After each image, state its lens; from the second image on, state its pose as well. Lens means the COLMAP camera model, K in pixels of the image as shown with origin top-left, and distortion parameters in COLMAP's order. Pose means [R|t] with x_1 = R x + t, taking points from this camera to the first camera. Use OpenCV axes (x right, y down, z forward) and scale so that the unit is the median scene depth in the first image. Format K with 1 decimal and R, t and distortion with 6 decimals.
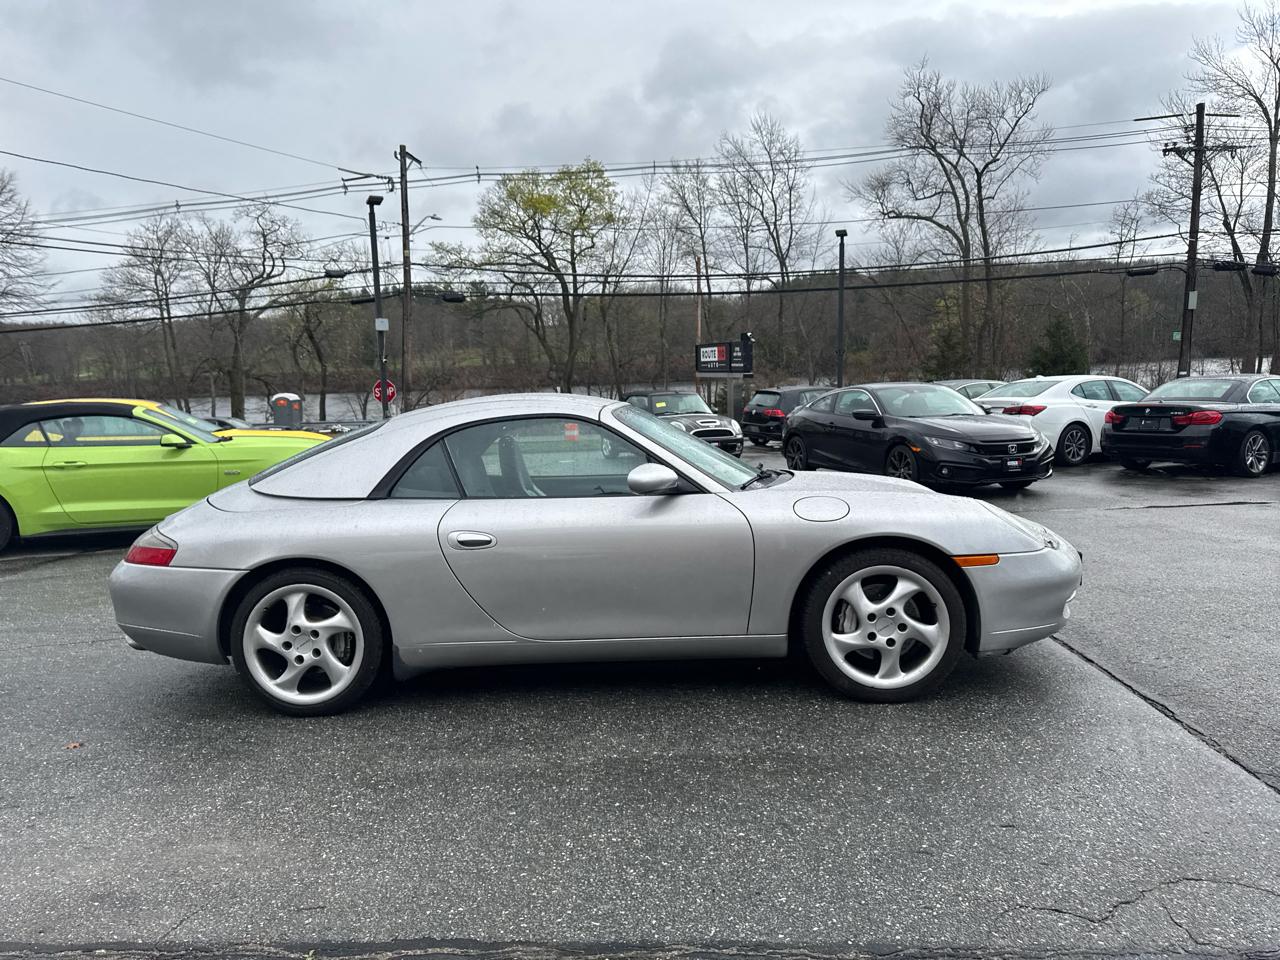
lens RADIAL K [[909.3, 0, 651.2], [0, 909.3, 473.5], [0, 0, 1]] dist [0.040732, -0.066343]
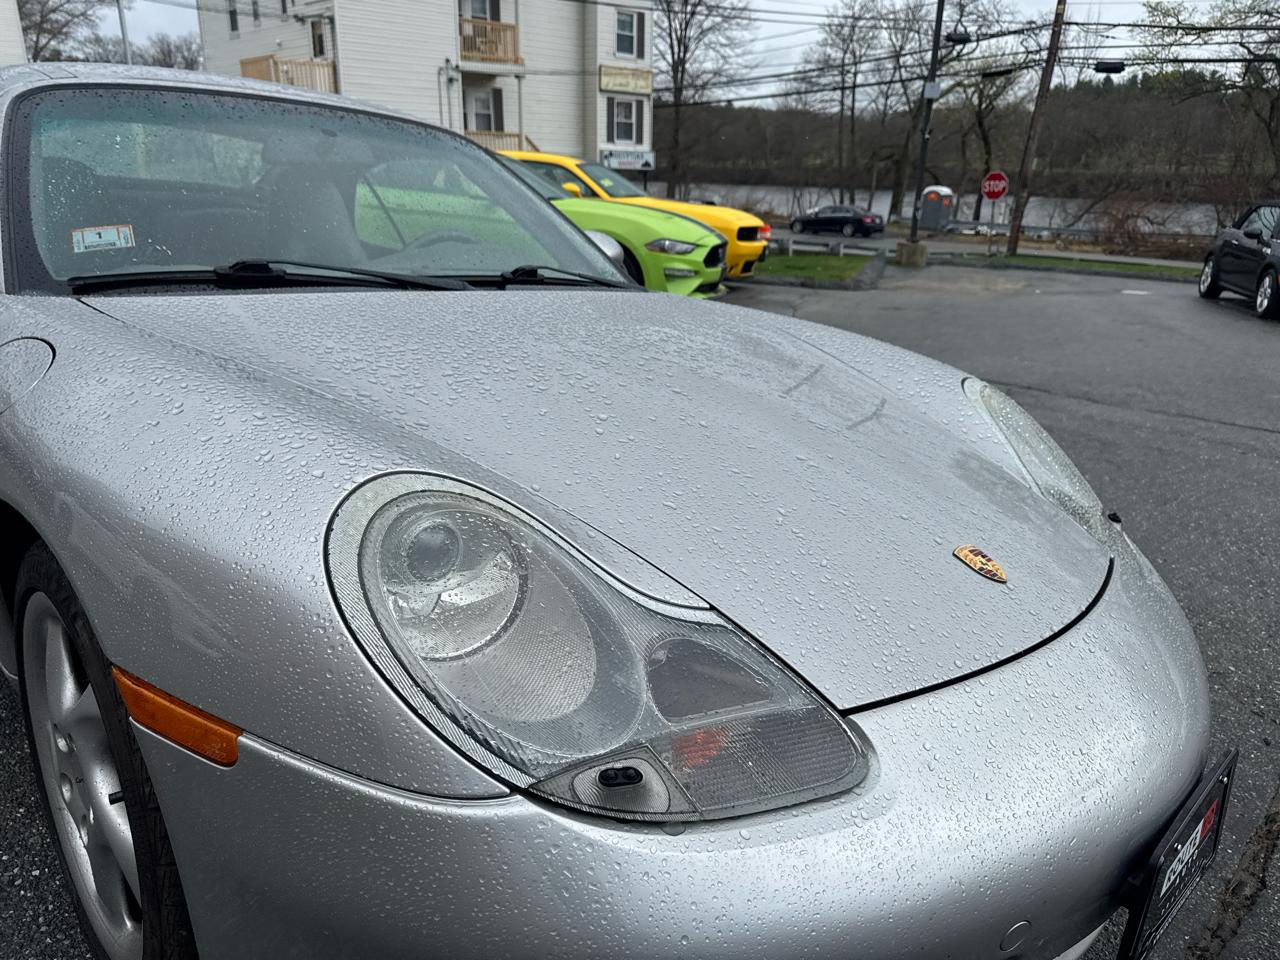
lens RADIAL K [[933.8, 0, 645.0], [0, 933.8, 460.8], [0, 0, 1]] dist [-0.019086, 0.007223]
pose [[0.733733, 0.253914, -0.630210, 0.072320], [-0.129722, 0.962835, 0.236899, -0.005200], [0.666940, -0.092068, 0.739402, 0.113453]]
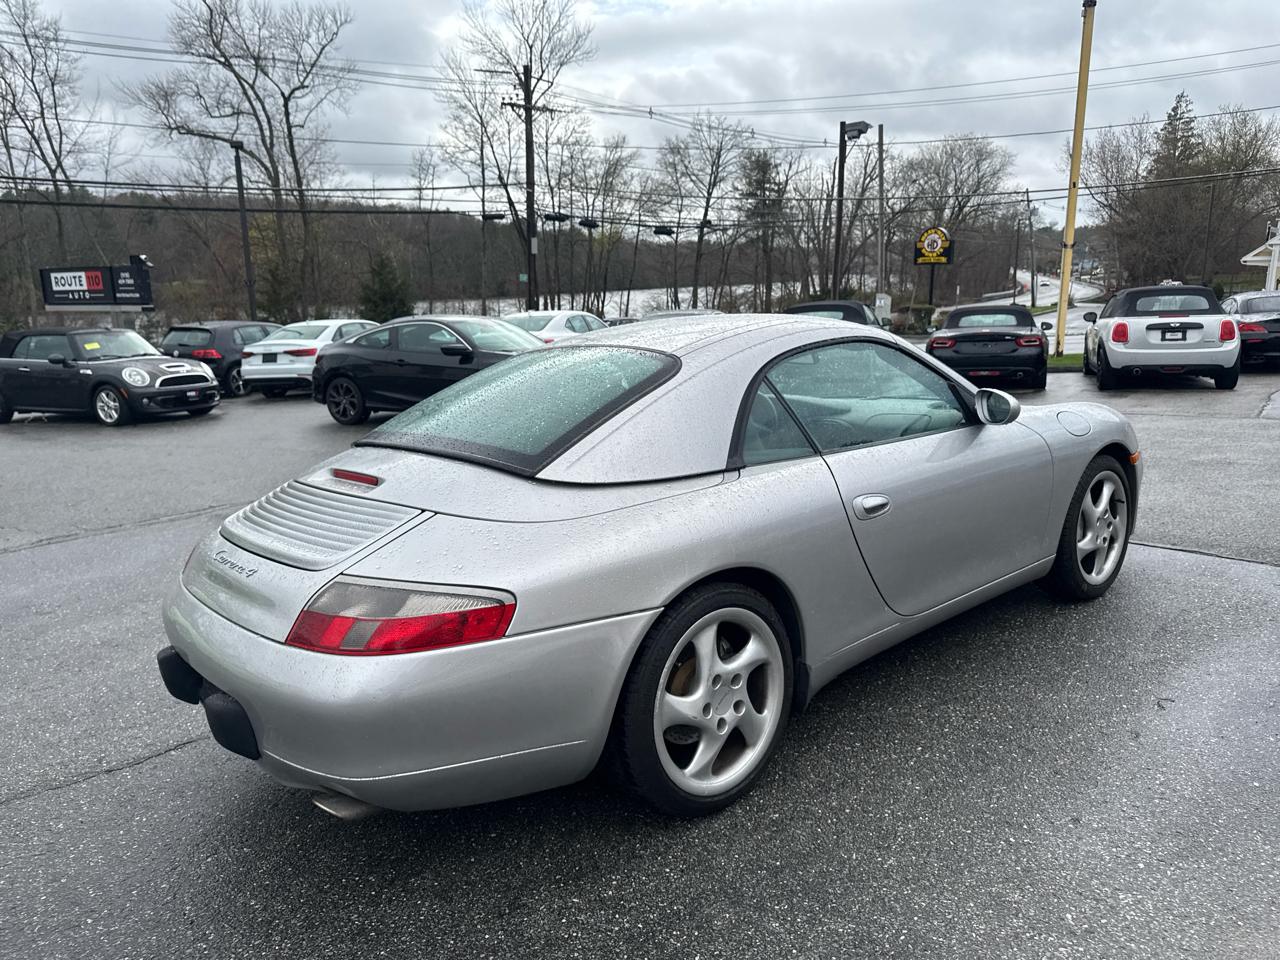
lens RADIAL K [[909.3, 0, 651.2], [0, 909.3, 473.5], [0, 0, 1]] dist [0.040732, -0.066343]
pose [[0.722742, -0.118168, 0.680941, -0.105940], [0.073081, 0.992818, 0.094723, -0.004666], [-0.687244, -0.018696, 0.726186, 0.072520]]
